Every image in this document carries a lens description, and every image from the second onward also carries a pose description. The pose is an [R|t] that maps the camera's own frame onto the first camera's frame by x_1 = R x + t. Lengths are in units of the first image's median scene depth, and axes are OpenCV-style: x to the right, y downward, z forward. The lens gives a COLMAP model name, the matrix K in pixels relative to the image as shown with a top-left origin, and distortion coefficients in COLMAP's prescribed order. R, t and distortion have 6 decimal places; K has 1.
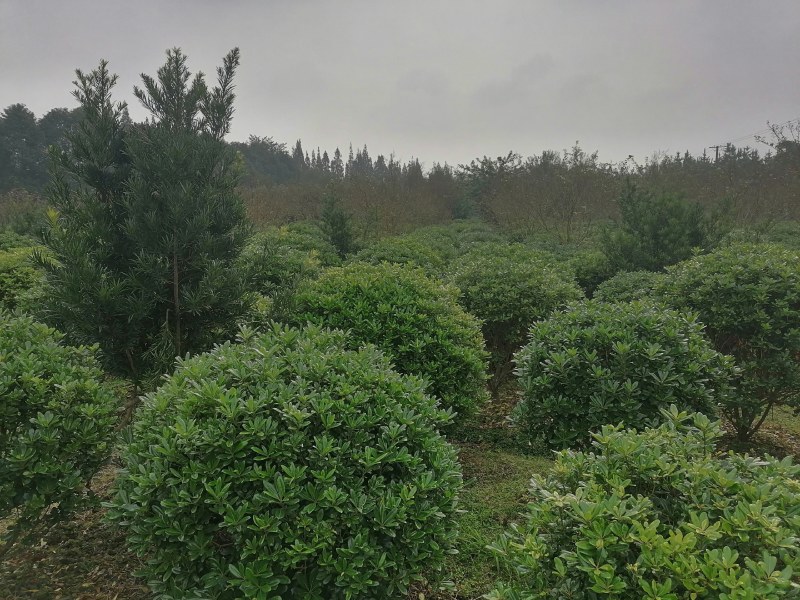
lens RADIAL K [[620.0, 0, 402.8], [0, 620.0, 311.4], [0, 0, 1]] dist [0.039221, -0.043035]
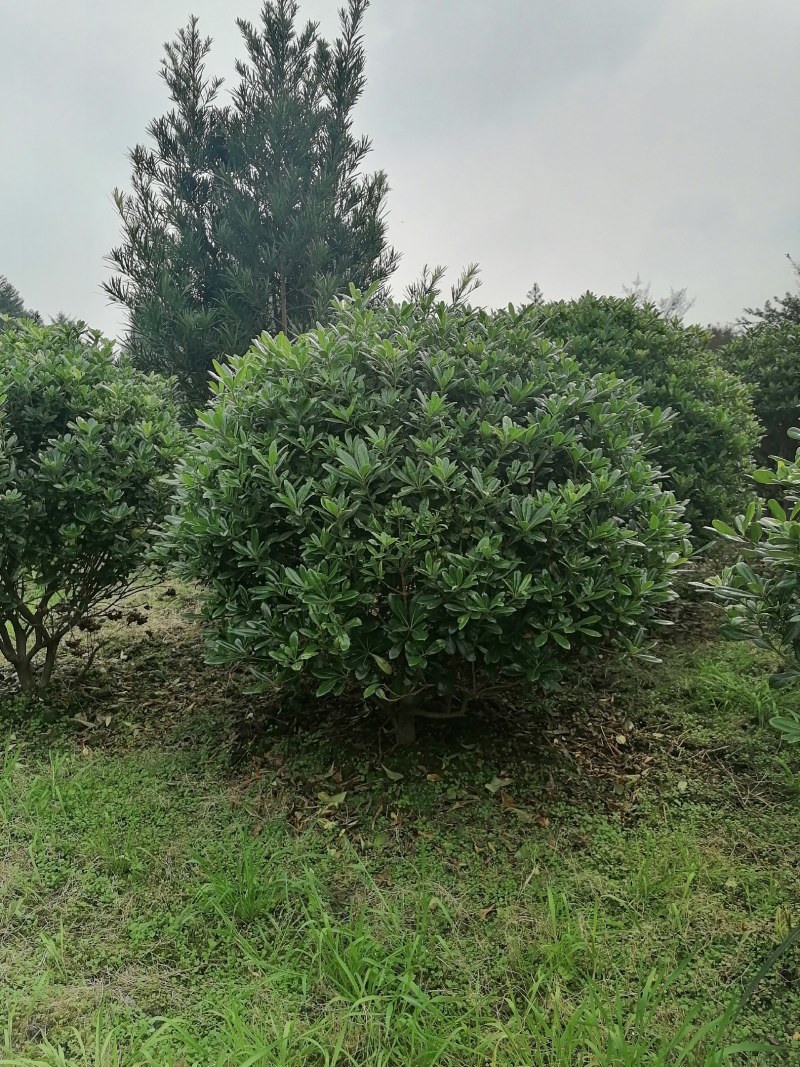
lens RADIAL K [[826.9, 0, 389.7], [0, 826.9, 543.6], [0, 0, 1]] dist [0.039221, -0.043035]
pose [[0.950678, 0.005339, -0.310133, 0.065972], [-0.003271, 0.999969, 0.007186, 0.256019], [0.310161, -0.005817, 0.950666, 0.143648]]
